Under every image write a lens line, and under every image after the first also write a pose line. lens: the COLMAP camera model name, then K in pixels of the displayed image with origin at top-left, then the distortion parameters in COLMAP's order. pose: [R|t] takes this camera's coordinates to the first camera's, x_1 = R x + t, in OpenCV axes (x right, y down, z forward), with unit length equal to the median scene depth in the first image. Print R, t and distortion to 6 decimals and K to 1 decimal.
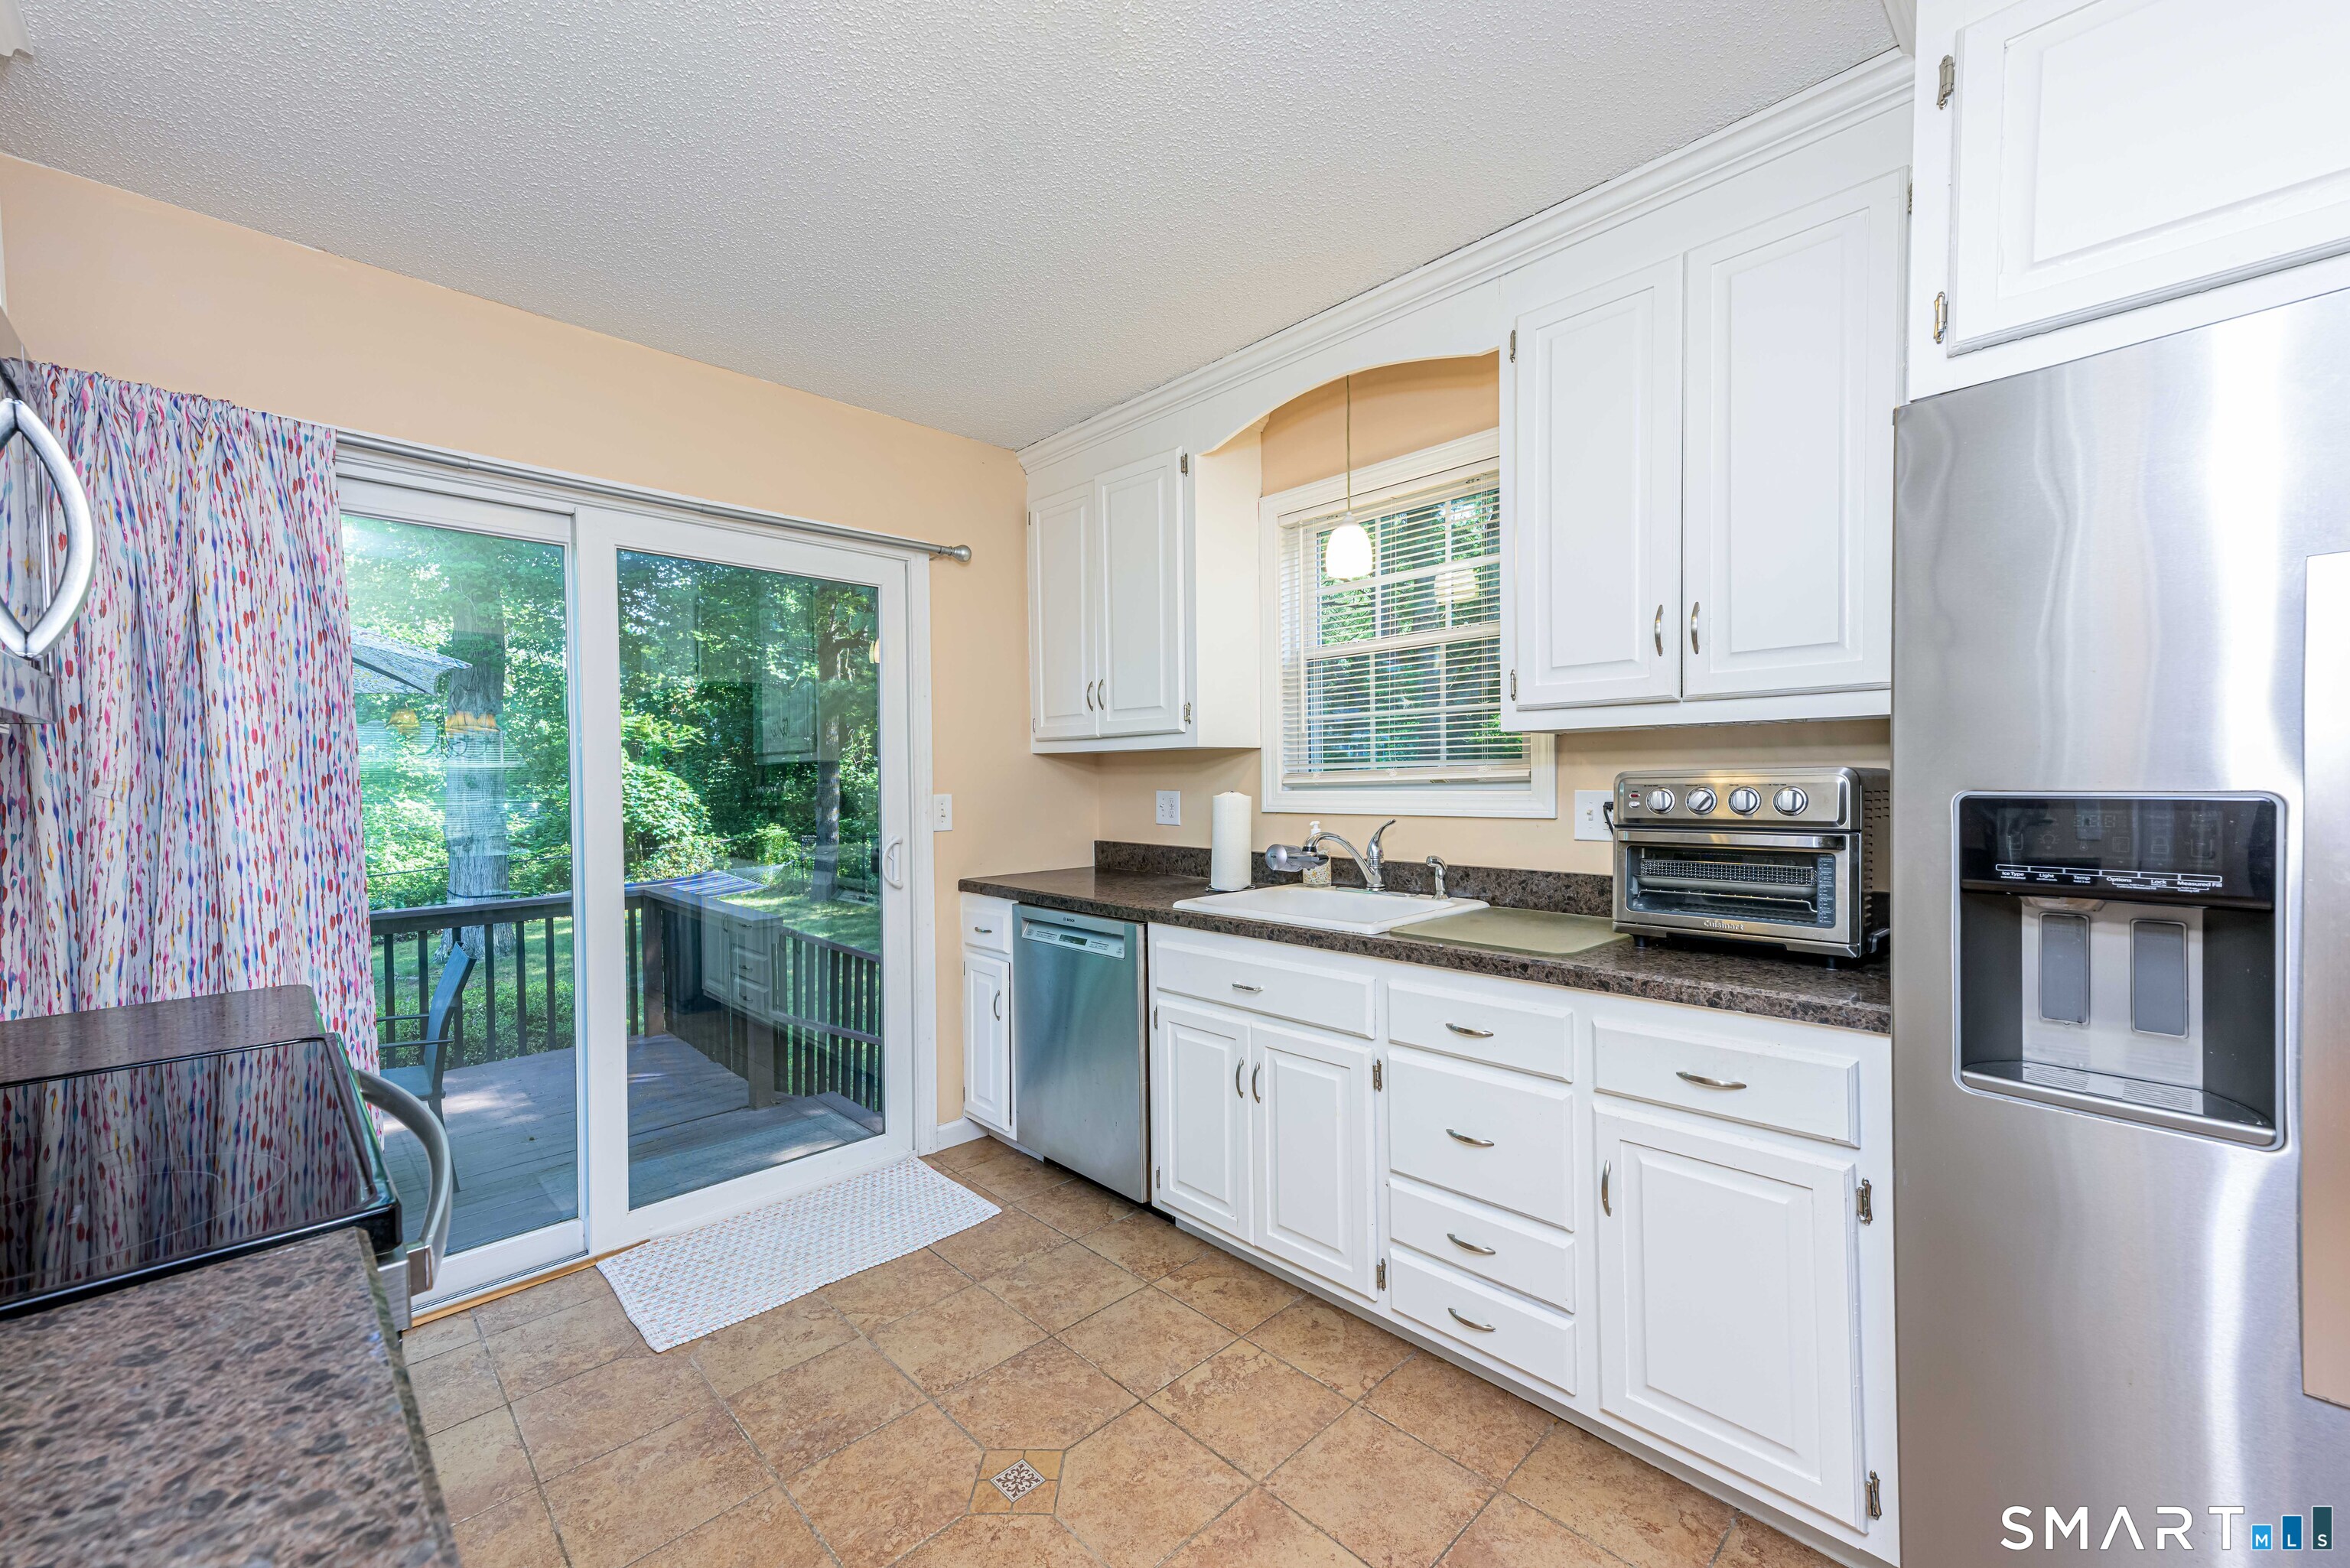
lens RADIAL K [[922.4, 0, 1167.4], [0, 922.4, 795.2], [0, 0, 1]] dist [0.022236, -0.000009]
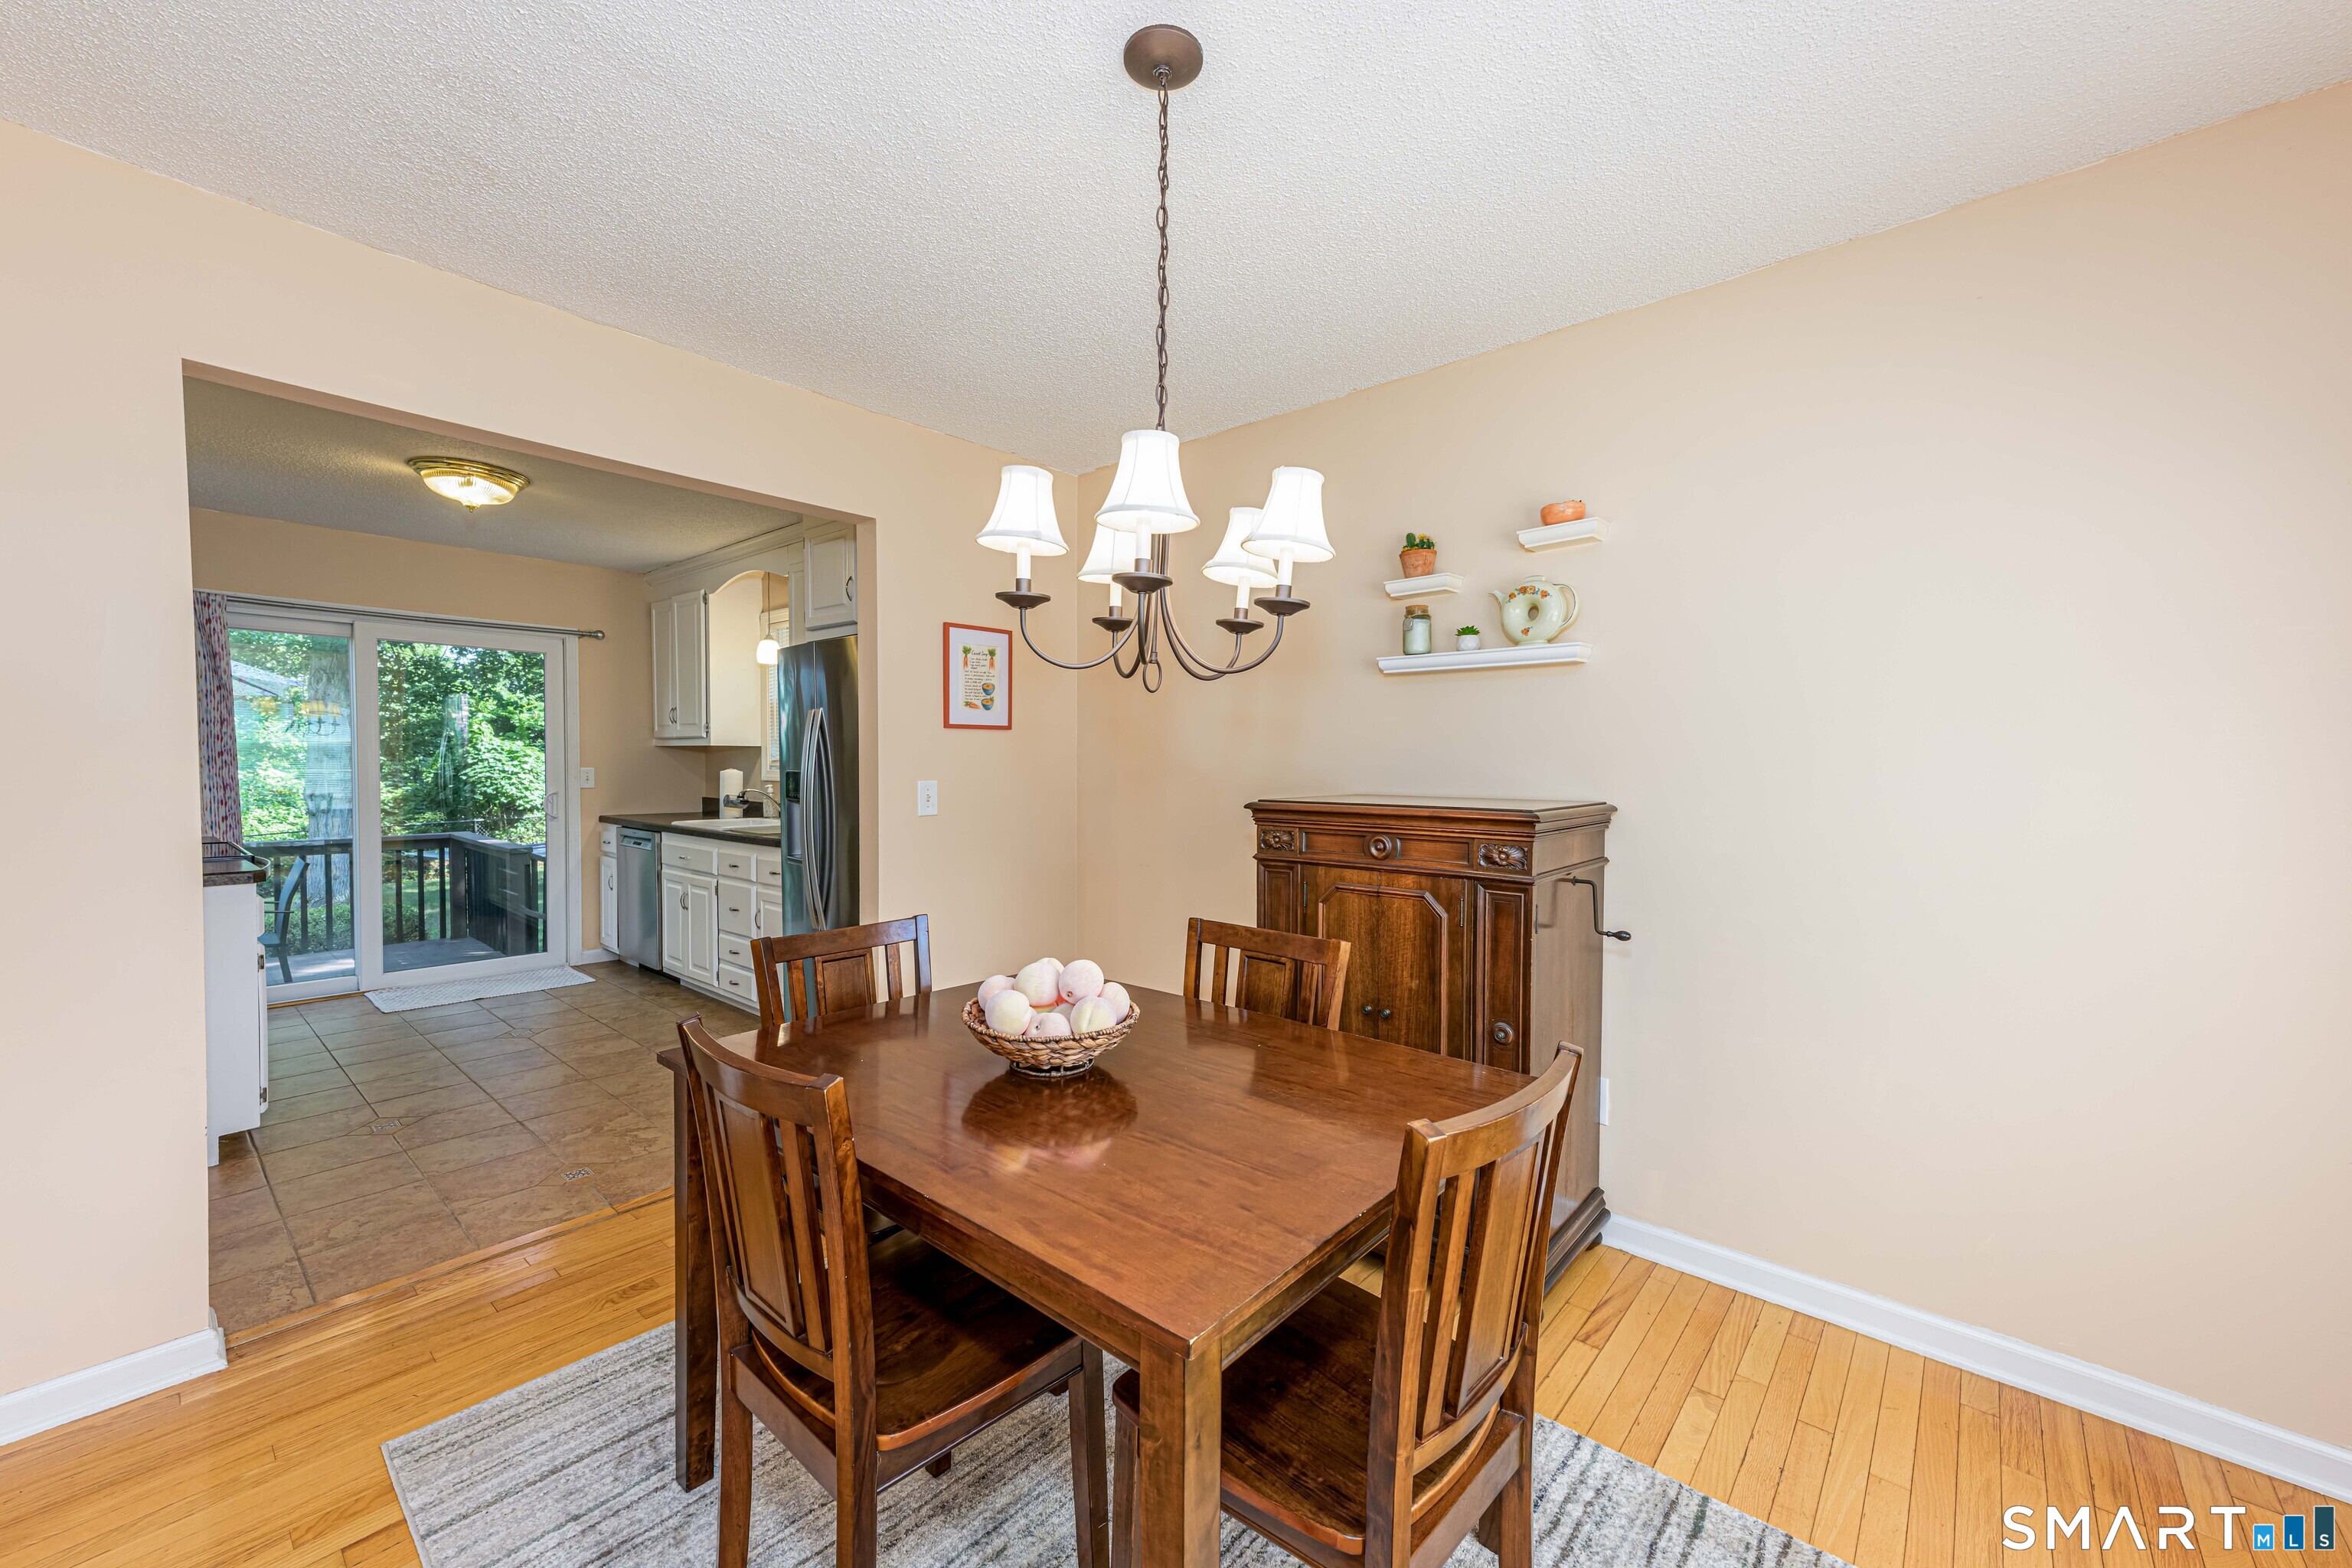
lens RADIAL K [[899.9, 0, 1161.6], [0, 899.9, 789.2], [0, 0, 1]] dist [0.020054, -0.000074]
pose [[0.995996, 0.017792, 0.087611, 0.719571], [-0.018633, 0.999788, 0.008780, 0.004449], [-0.087436, -0.010378, 0.996116, -0.863838]]
